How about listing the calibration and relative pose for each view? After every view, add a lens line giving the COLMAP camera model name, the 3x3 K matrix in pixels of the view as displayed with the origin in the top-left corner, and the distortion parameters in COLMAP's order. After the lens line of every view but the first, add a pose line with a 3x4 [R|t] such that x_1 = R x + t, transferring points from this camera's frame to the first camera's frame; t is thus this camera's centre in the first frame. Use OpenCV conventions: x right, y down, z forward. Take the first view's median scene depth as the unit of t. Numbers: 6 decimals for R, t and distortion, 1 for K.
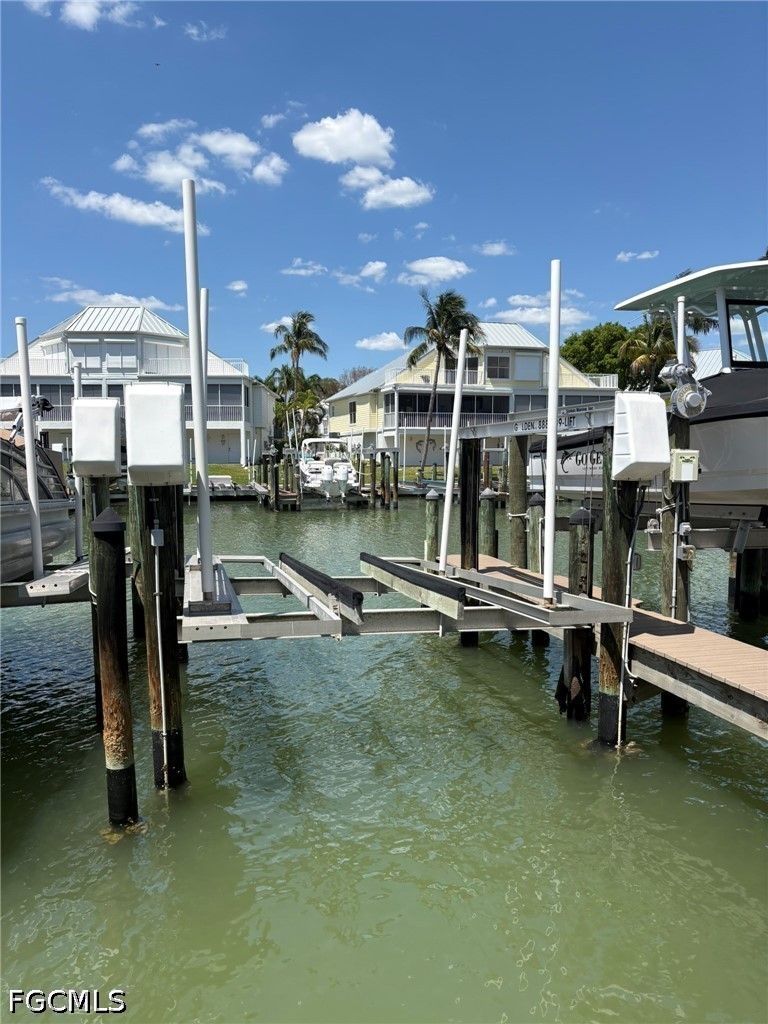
lens RADIAL K [[773.5, 0, 379.8], [0, 773.5, 516.7], [0, 0, 1]] dist [0.003398, -0.000554]
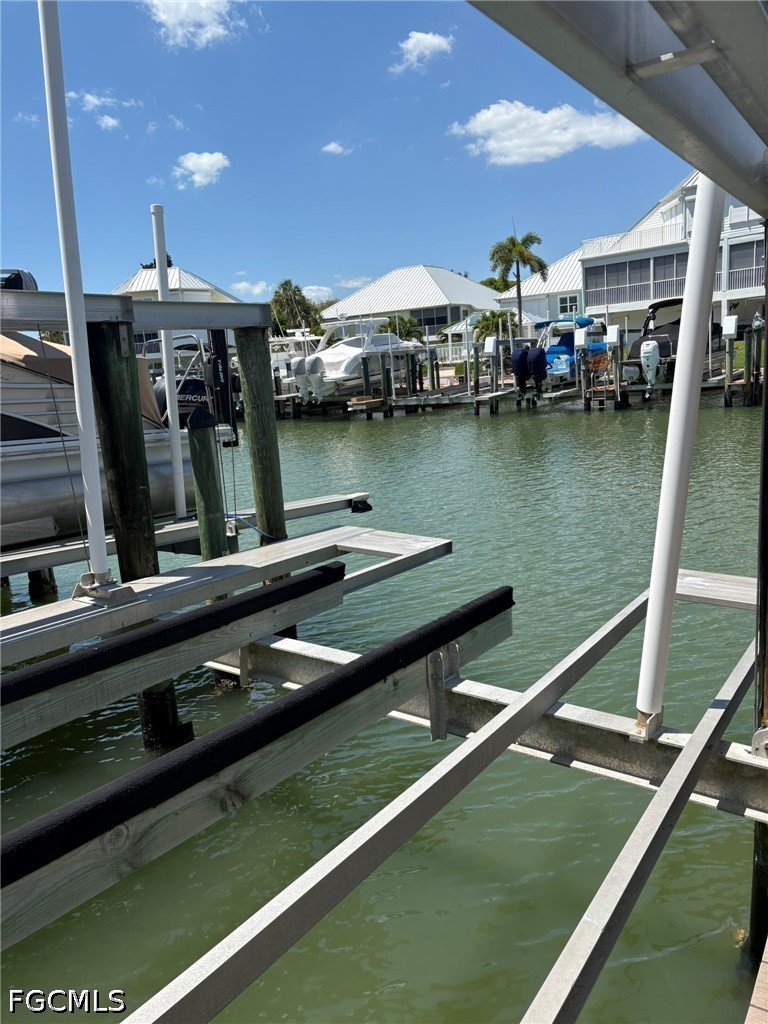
lens RADIAL K [[774.7, 0, 385.5], [0, 774.7, 499.8], [0, 0, 1]] dist [0.072119, -0.088329]
pose [[0.677877, 0.083866, -0.730376, 0.052641], [0.012340, 0.992034, 0.125364, -0.010937], [0.735072, -0.093995, 0.671442, 0.172688]]
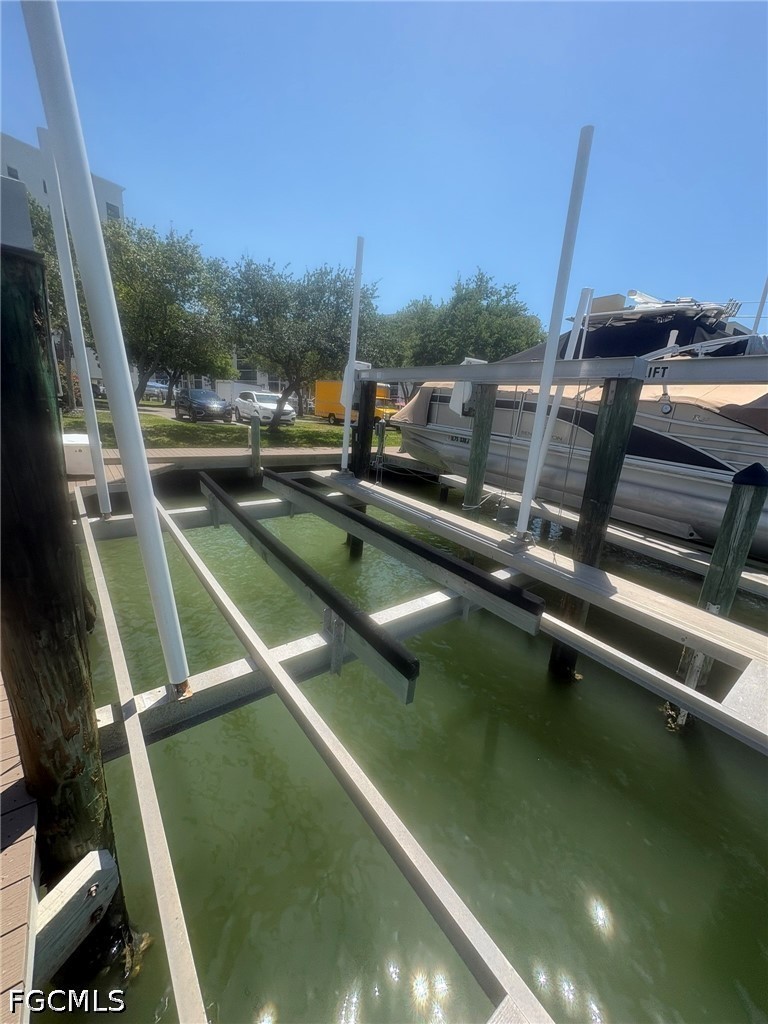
lens RADIAL K [[405.0, 0, 384.0], [0, 405.0, 512.0], [0, 0, 1]] dist [0.000301, 0.000052]
pose [[-0.908170, 0.055403, -0.414919, 0.016144], [-0.087708, 0.944016, 0.318027, -0.019176], [0.409310, 0.325214, -0.852468, 0.279166]]
